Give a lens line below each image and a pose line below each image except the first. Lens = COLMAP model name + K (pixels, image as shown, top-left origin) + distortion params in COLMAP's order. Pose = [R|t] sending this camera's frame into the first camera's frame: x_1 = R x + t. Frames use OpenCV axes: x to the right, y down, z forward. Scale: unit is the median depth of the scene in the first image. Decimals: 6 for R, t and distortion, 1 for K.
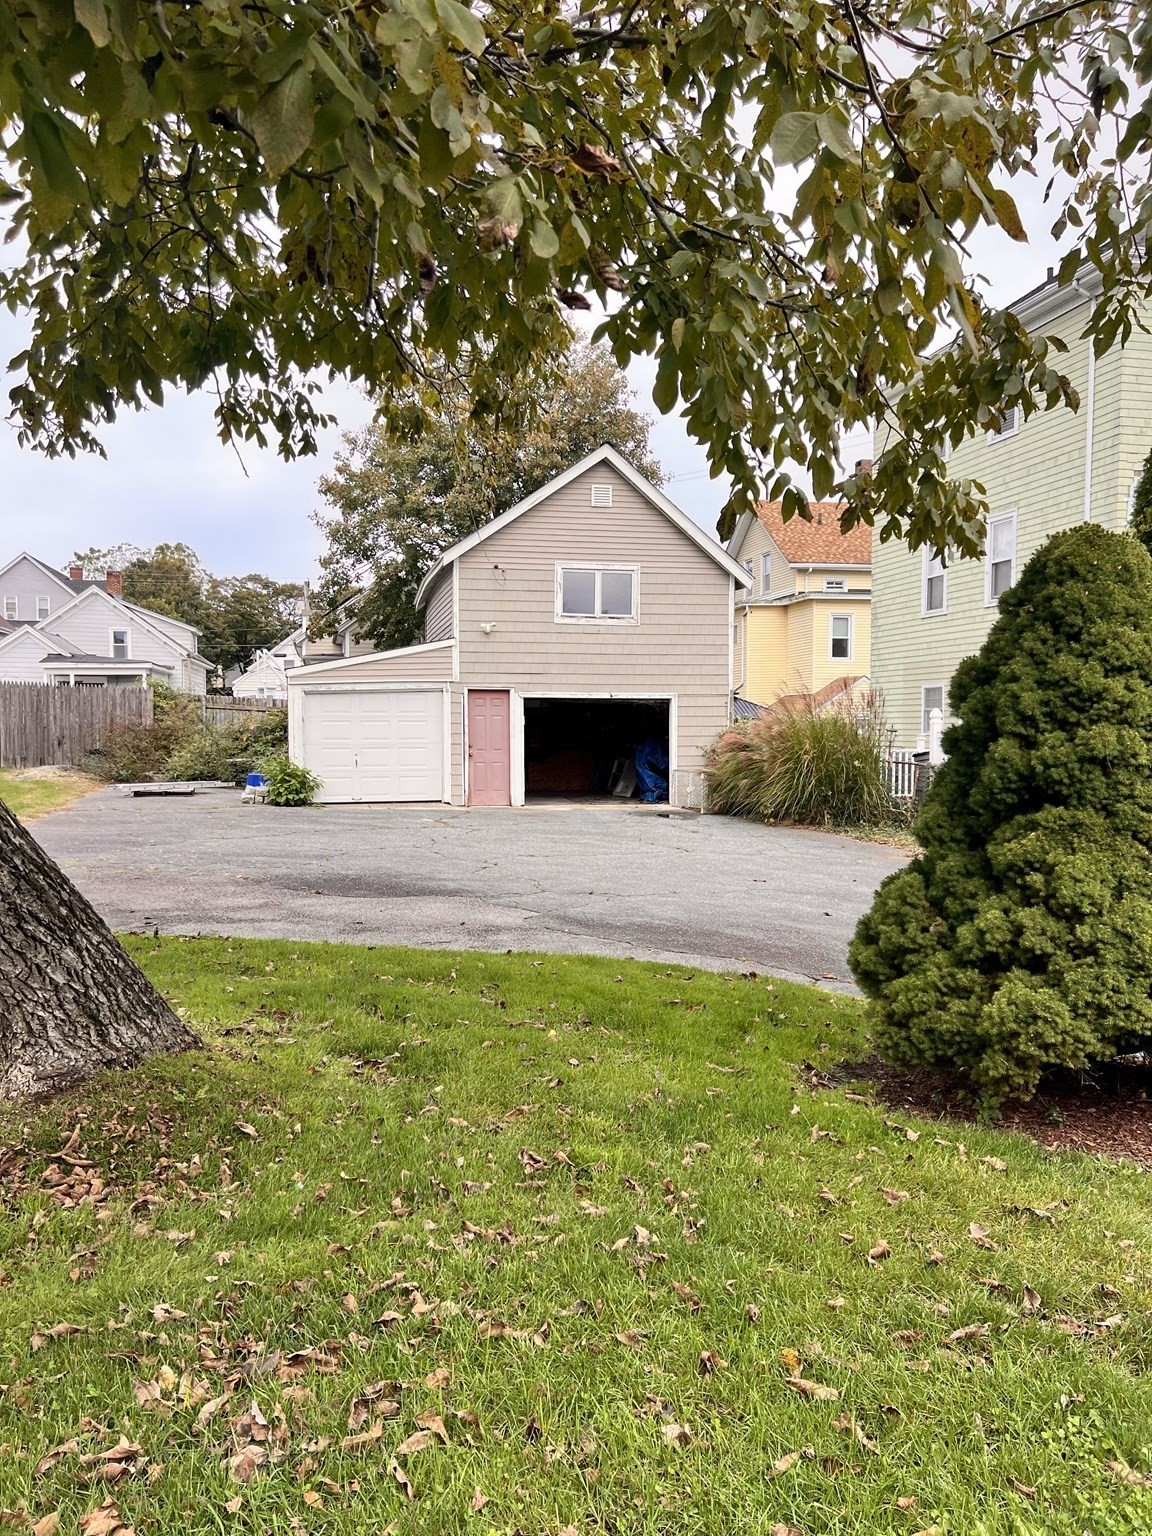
lens RADIAL K [[1167.8, 0, 586.4], [0, 1167.8, 802.4], [0, 0, 1]] dist [0.085213, -0.014327]
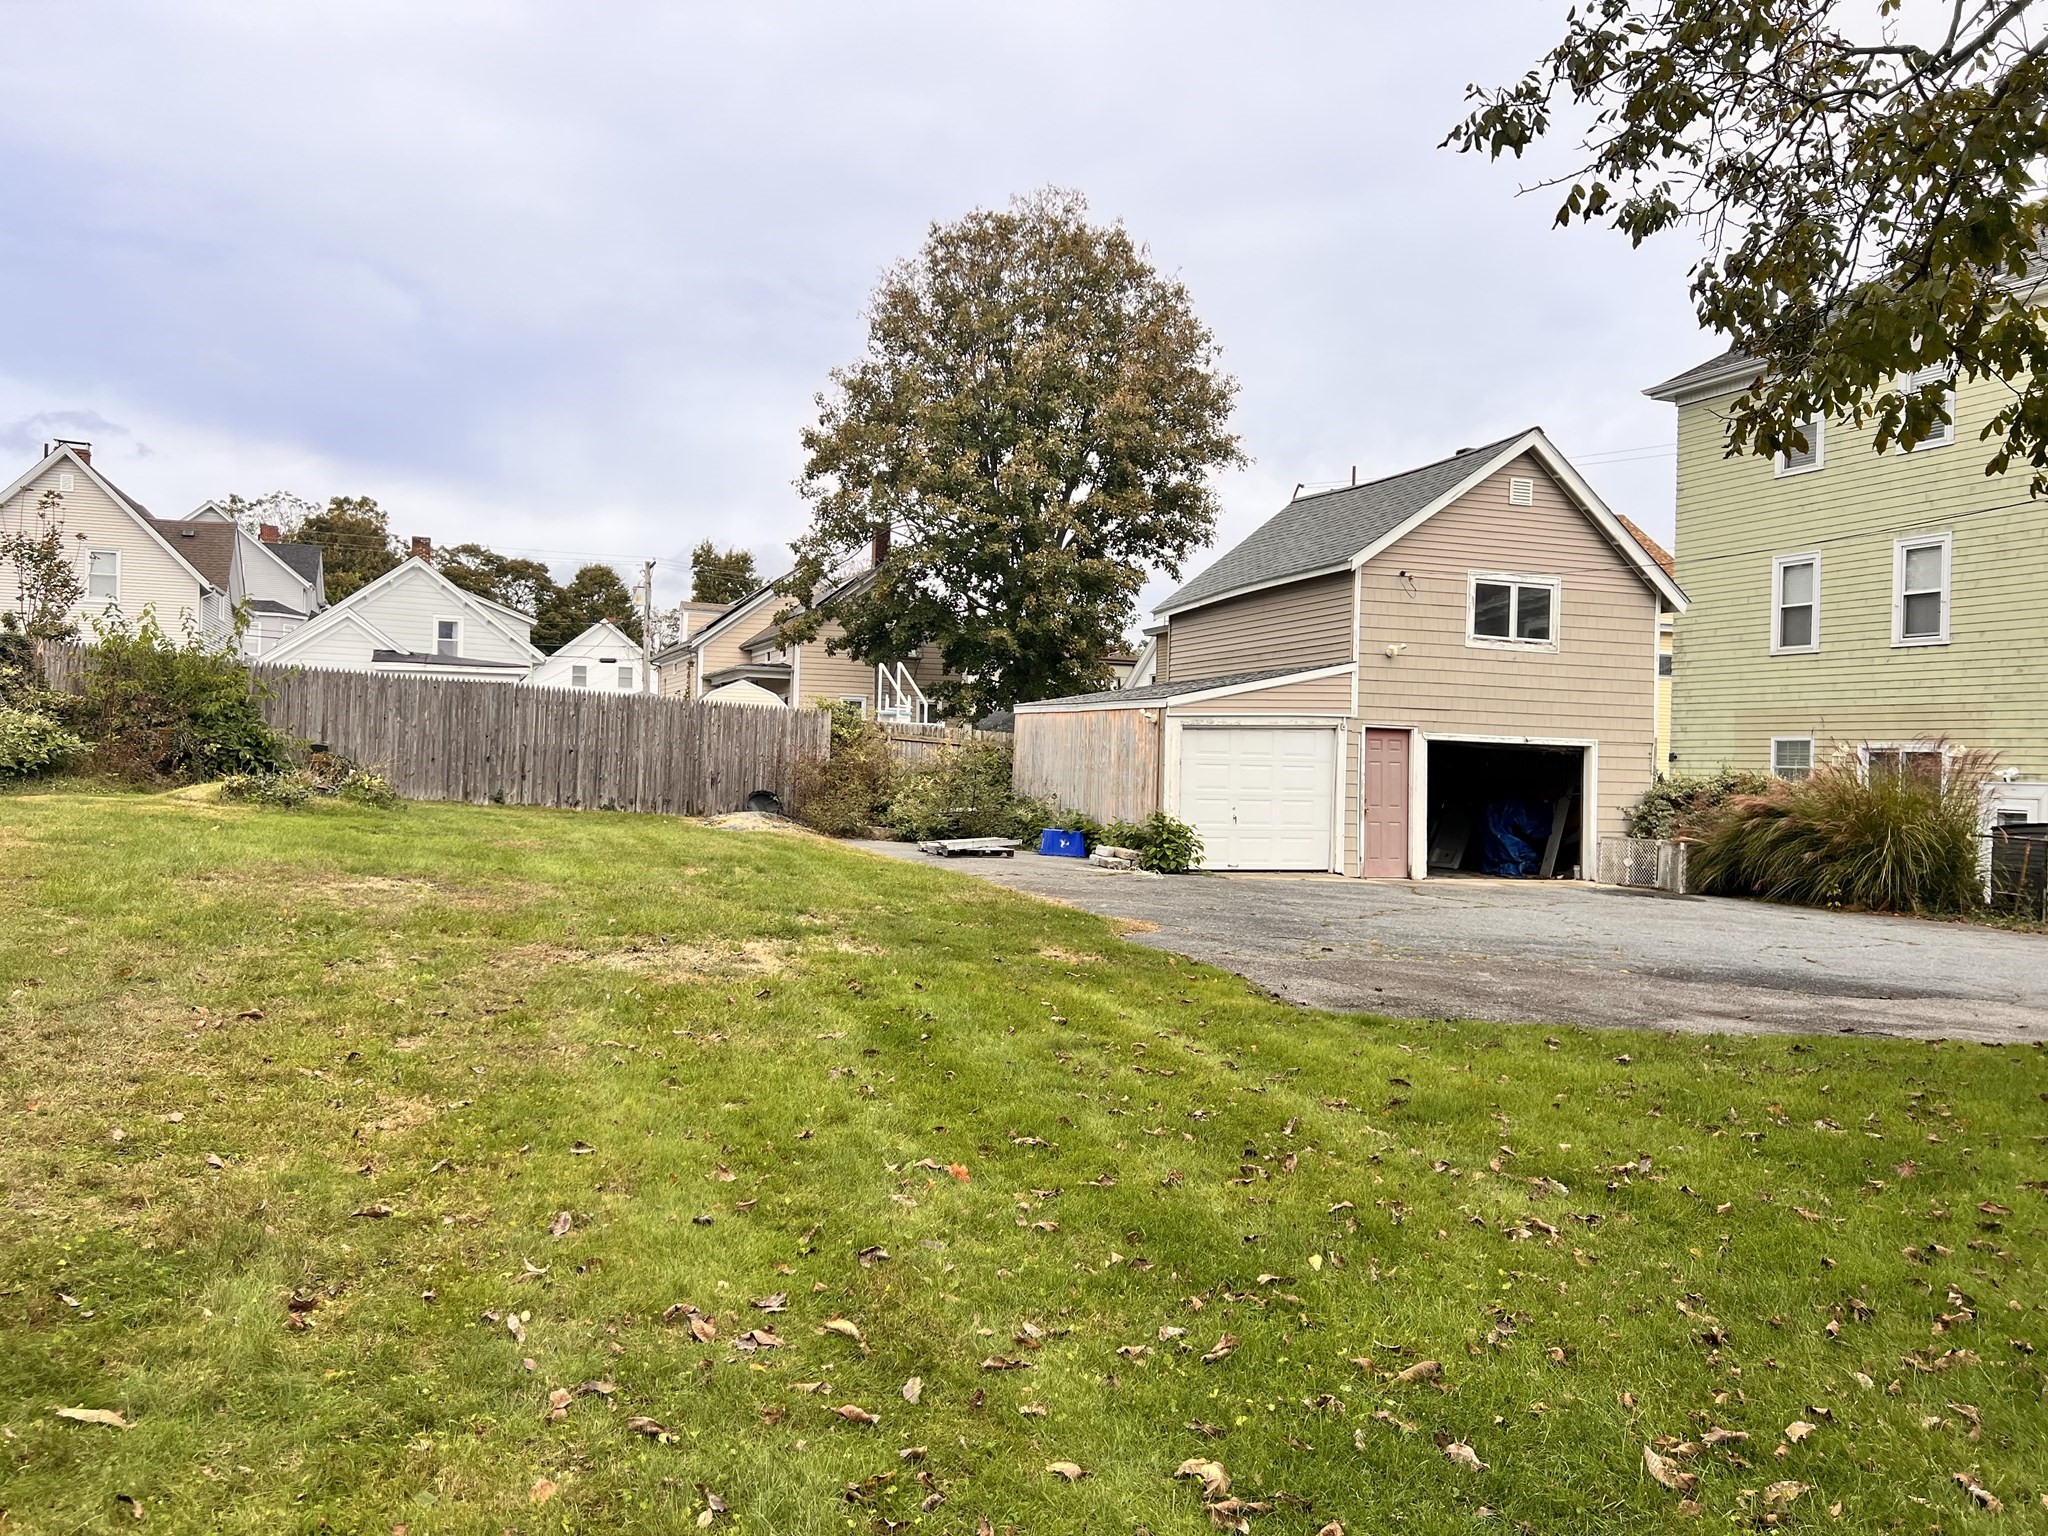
lens RADIAL K [[1557.0, 0, 1021.8], [0, 1557.0, 776.9], [0, 0, 1]] dist [0.085213, -0.014327]
pose [[0.988936, 0.027162, 0.145838, -0.472991], [-0.018648, 0.998058, -0.059433, 0.001993], [-0.147169, 0.056056, 0.987522, 0.008369]]
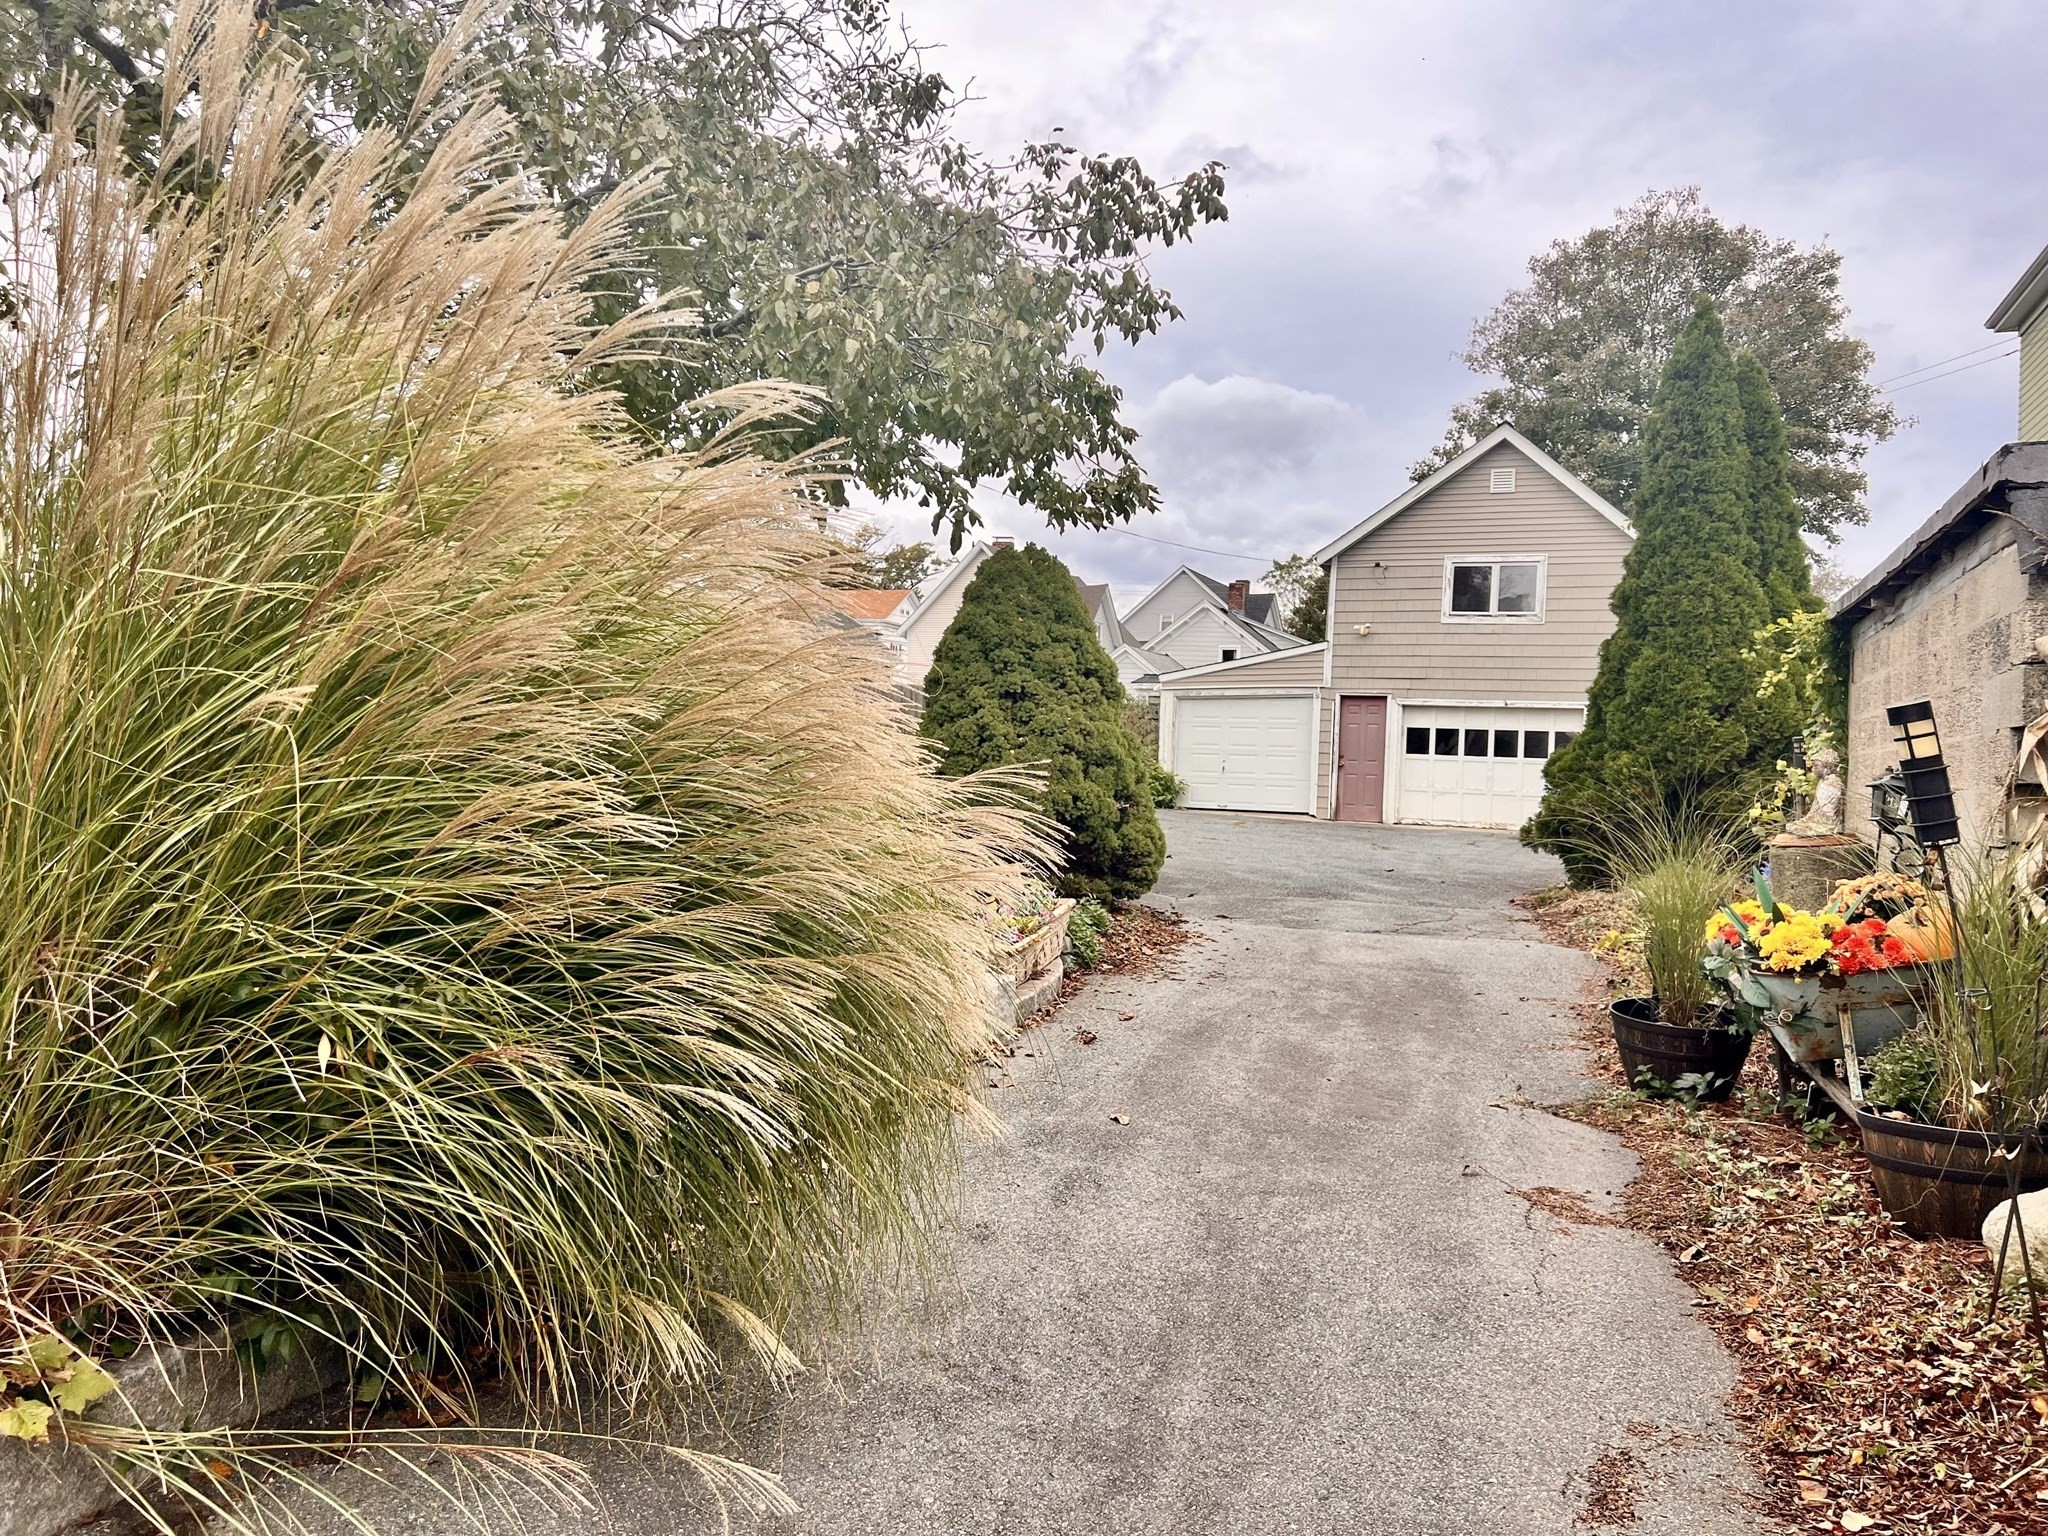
lens RADIAL K [[1557.0, 0, 1020.1], [0, 1557.0, 766.4], [0, 0, 1]] dist [0.085213, -0.014327]
pose [[0.833835, 0.032049, -0.551082, 0.371406], [-0.071049, 0.996241, -0.049565, 0.039464], [0.547422, 0.080483, 0.832978, -0.174098]]
